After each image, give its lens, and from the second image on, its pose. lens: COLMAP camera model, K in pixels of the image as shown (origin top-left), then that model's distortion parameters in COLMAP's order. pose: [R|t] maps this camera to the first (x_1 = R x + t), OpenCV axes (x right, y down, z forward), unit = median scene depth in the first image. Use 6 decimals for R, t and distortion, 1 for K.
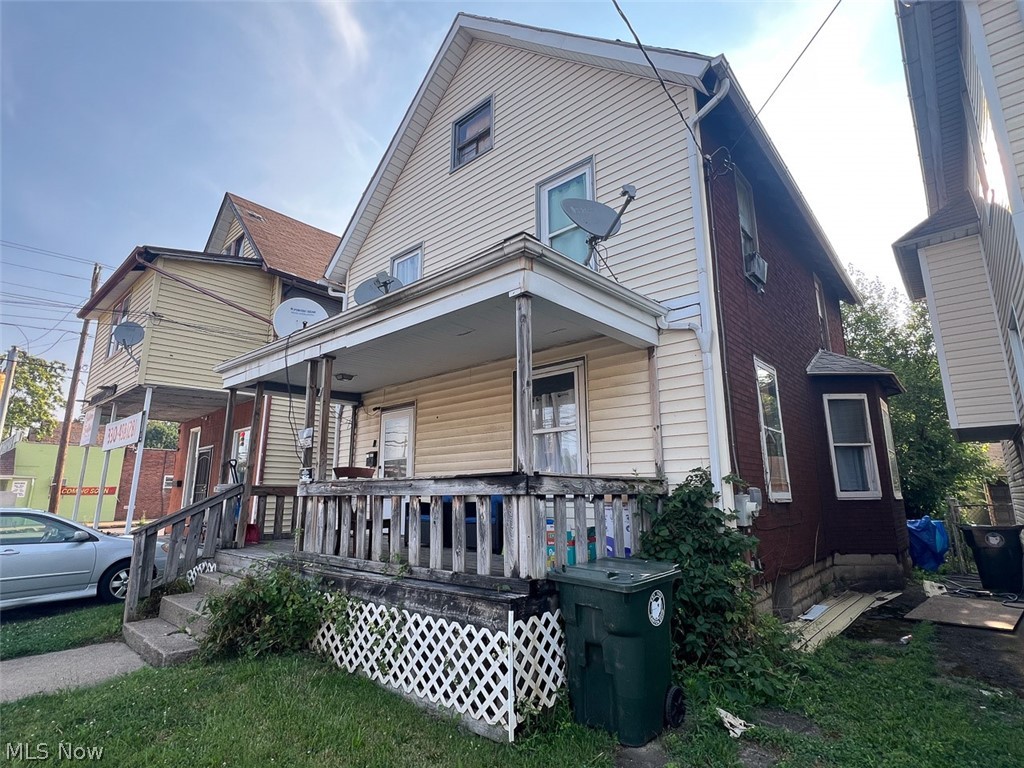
lens RADIAL K [[514.5, 0, 513.9], [0, 514.5, 384.5], [0, 0, 1]] dist [-0.000776, 0.000993]
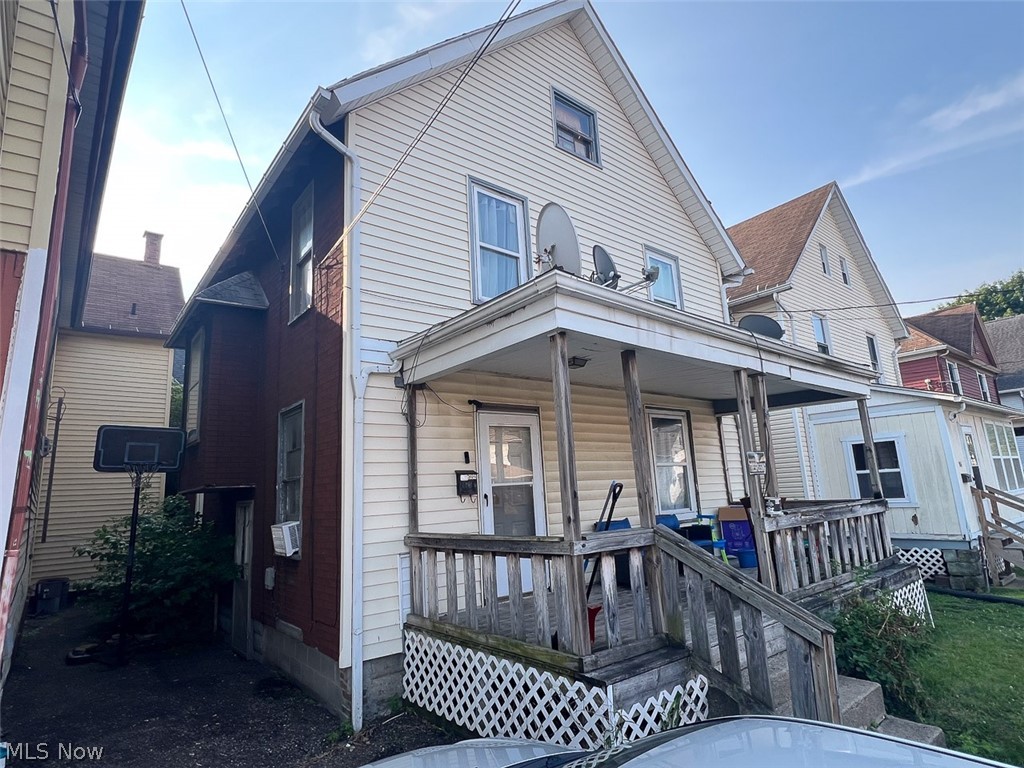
lens RADIAL K [[549.1, 0, 512.3], [0, 549.1, 387.0], [0, 0, 1]] dist [-0.003466, 0.001659]
pose [[0.156930, 0.182728, 0.970558, -1.789827], [-0.158971, 0.974594, -0.157784, 0.247288], [-0.974731, -0.129529, 0.181992, 1.629485]]
